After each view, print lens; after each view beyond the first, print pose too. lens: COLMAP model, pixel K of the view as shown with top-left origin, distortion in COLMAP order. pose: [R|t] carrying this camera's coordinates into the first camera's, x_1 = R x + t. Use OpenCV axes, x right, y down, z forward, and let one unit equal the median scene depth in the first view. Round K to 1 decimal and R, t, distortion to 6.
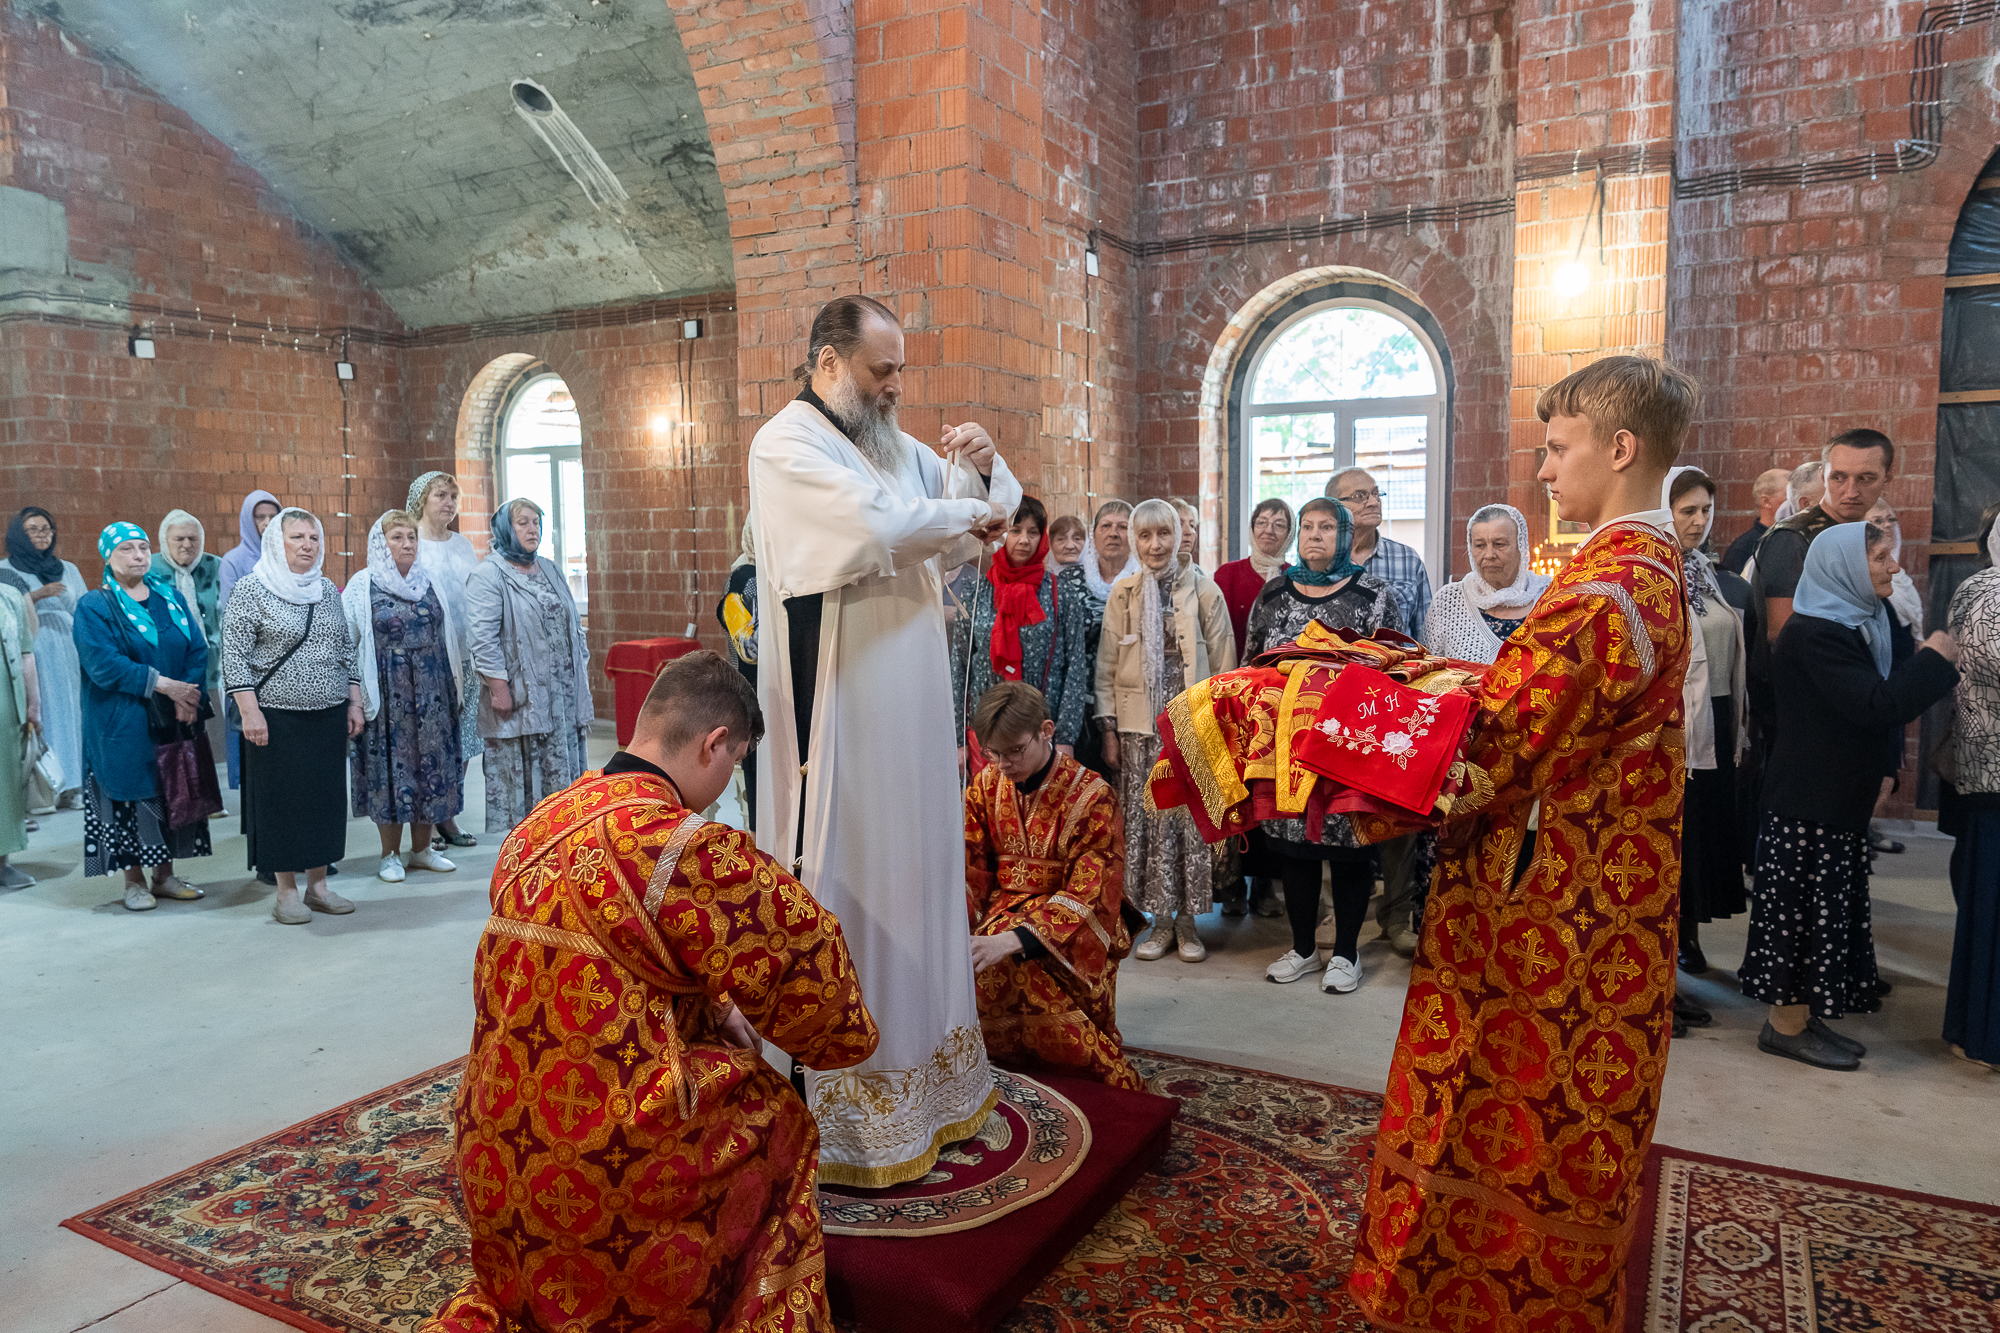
lens RADIAL K [[1379.5, 0, 1000.0], [0, 1379.5, 666.5], [0, 0, 1]] dist [0.003505, 0.010249]
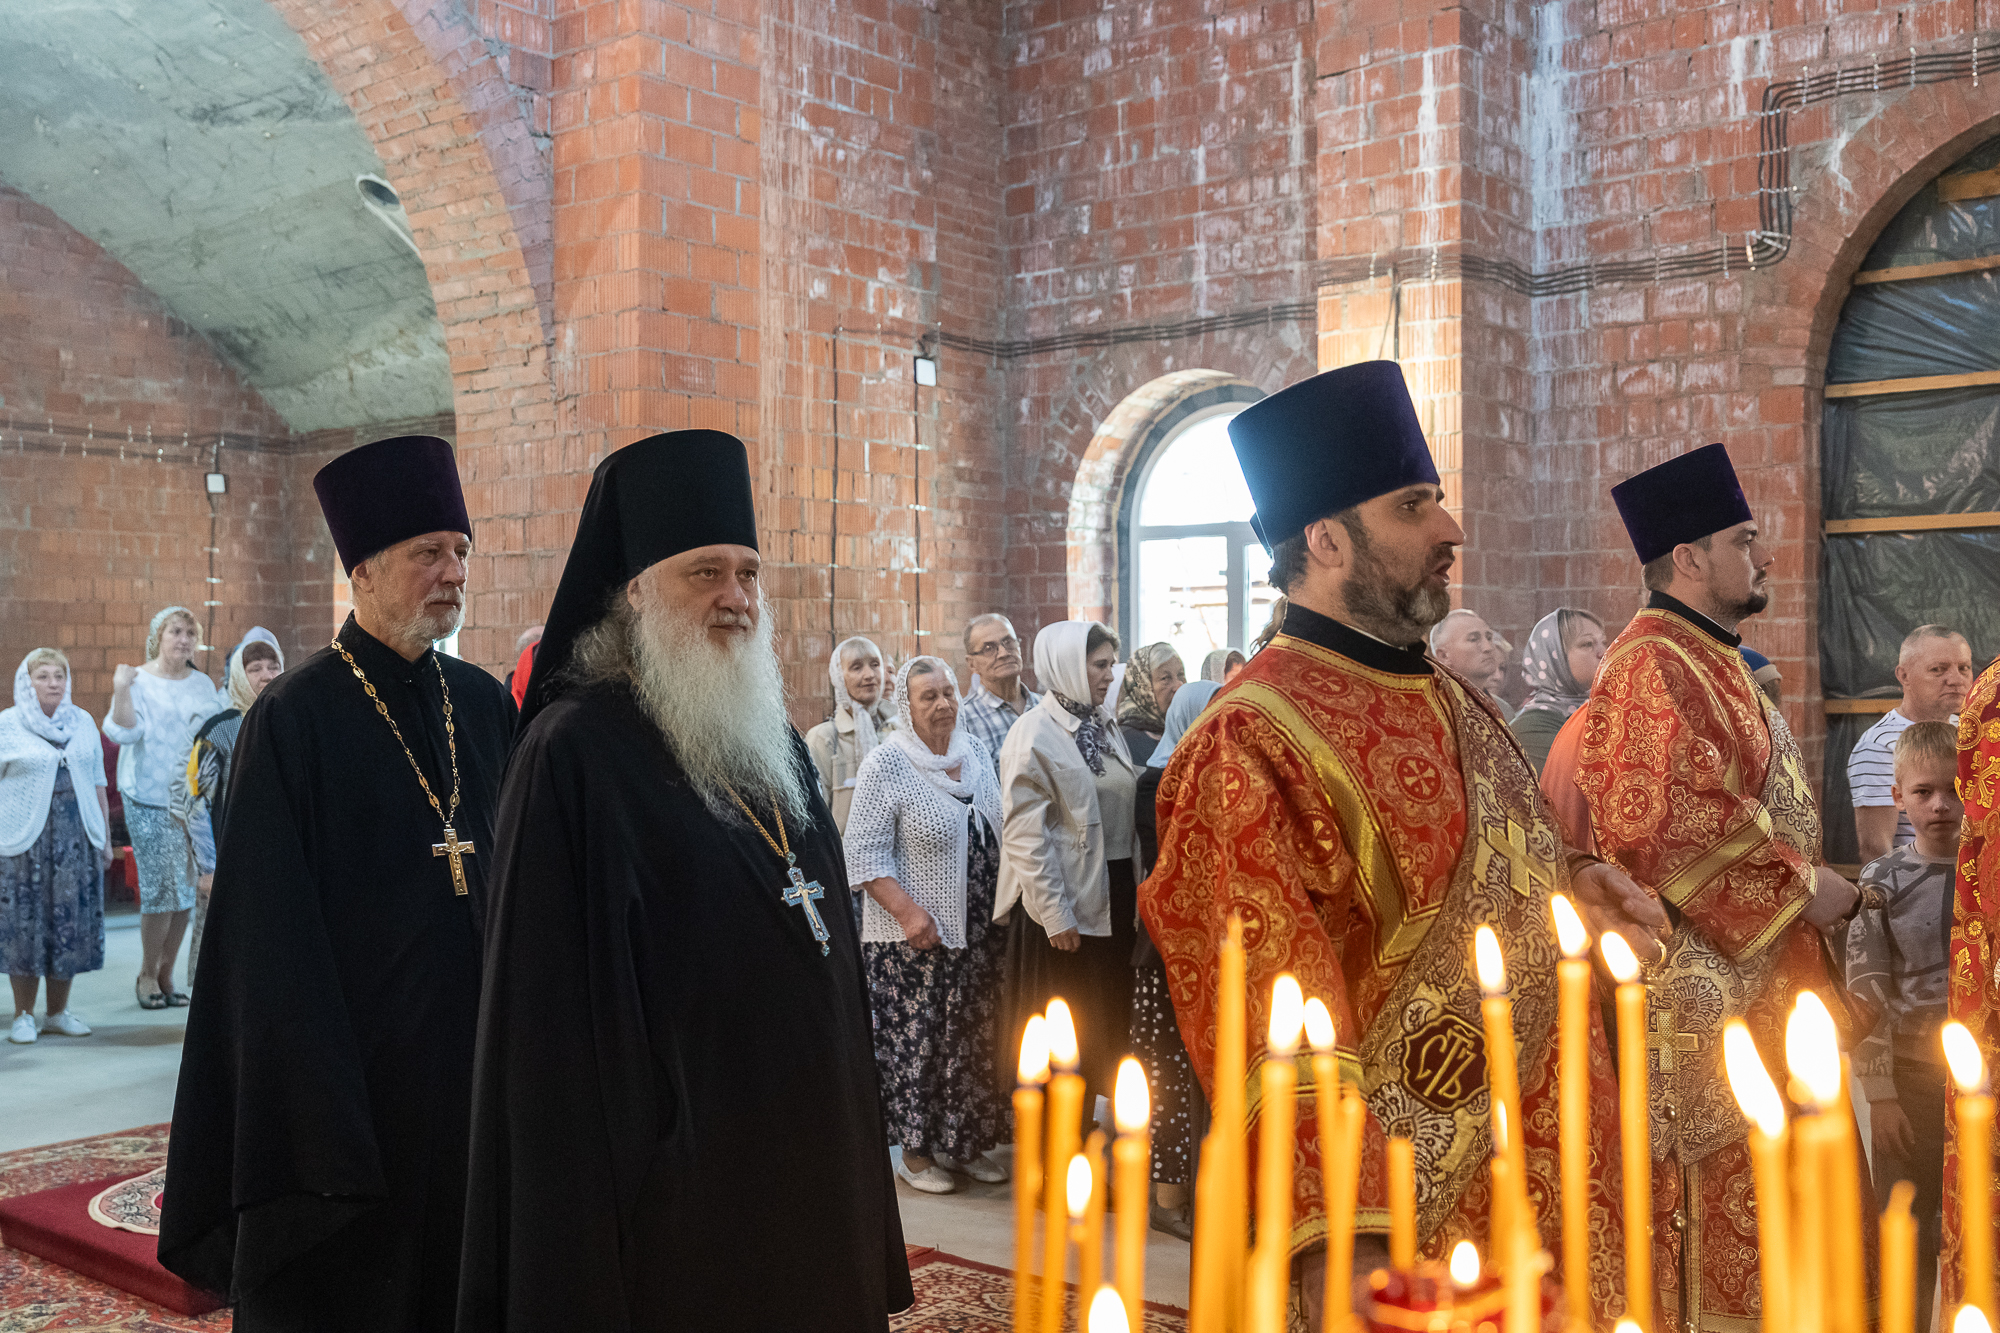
lens RADIAL K [[2159.1, 0, 1000.0], [0, 2159.1, 666.5], [0, 0, 1]] dist [0.032719, 0.034030]
pose [[0.981144, 0.007861, -0.193118, 0.389891], [-0.026631, 0.995141, -0.094794, 0.024163], [0.191434, 0.098149, 0.976586, -0.322468]]
